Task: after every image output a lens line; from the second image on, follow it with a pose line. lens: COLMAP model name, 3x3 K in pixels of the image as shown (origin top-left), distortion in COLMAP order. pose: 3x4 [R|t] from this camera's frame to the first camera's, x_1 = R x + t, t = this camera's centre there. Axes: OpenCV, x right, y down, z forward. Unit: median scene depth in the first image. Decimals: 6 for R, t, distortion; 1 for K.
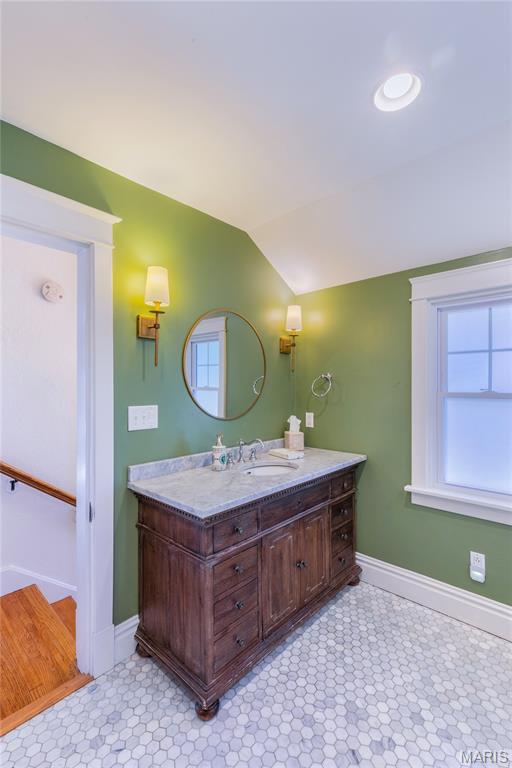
lens RADIAL K [[344.4, 0, 257.9], [0, 344.4, 385.3], [0, 0, 1]] dist [0.009205, -0.002461]
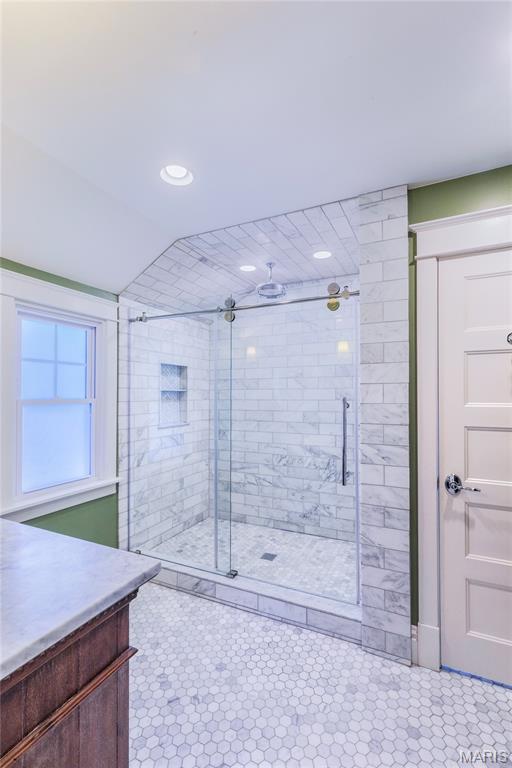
lens RADIAL K [[344.4, 0, 260.6], [0, 344.4, 391.4], [0, 0, 1]] dist [0.009205, -0.002461]
pose [[-0.288998, 0.011641, 0.957259, -0.651729], [-0.002259, 0.999915, -0.012842, 0.010477], [-0.957327, -0.005873, -0.288947, 0.717283]]
